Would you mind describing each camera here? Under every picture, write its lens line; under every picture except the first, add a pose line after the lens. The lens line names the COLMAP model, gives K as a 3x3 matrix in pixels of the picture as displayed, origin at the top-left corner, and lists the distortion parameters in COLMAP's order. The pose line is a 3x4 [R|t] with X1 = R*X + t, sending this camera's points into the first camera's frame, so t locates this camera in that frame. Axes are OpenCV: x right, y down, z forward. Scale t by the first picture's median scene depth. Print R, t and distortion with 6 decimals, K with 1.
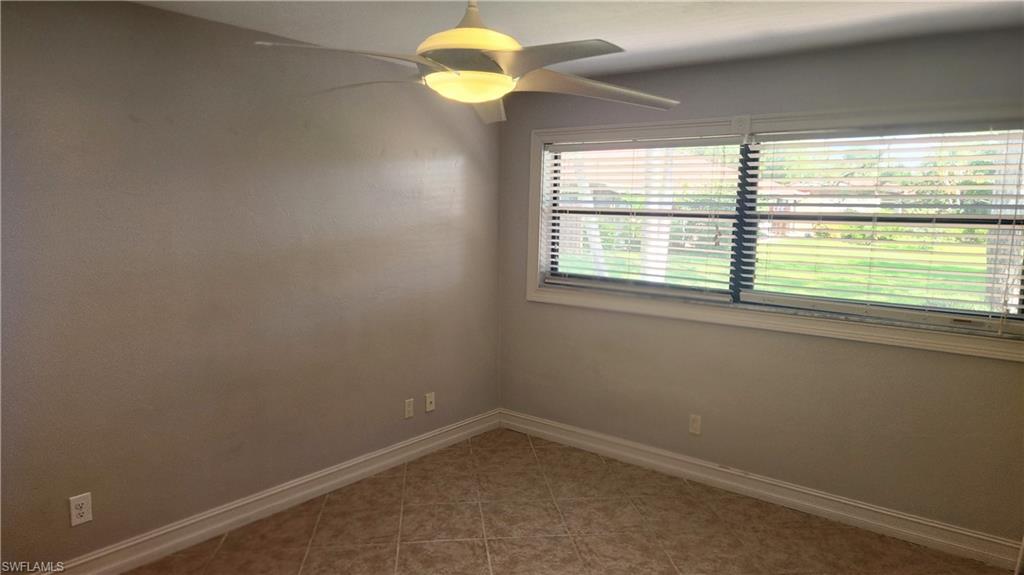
lens RADIAL K [[692.9, 0, 518.5], [0, 692.9, 286.8], [0, 0, 1]] dist [0.047555, -0.003641]
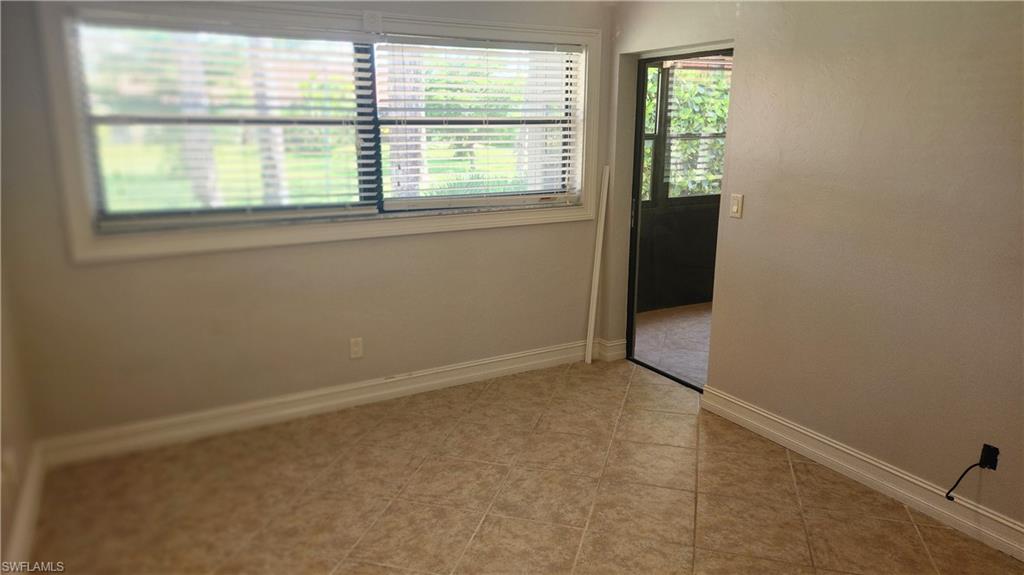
lens RADIAL K [[692.9, 0, 518.5], [0, 692.9, 286.8], [0, 0, 1]] dist [0.047555, -0.003641]
pose [[0.383109, -0.239921, 0.892001, -0.511096], [0.114431, 0.970568, 0.211906, -0.061575], [-0.916588, 0.020889, 0.399288, 0.438538]]
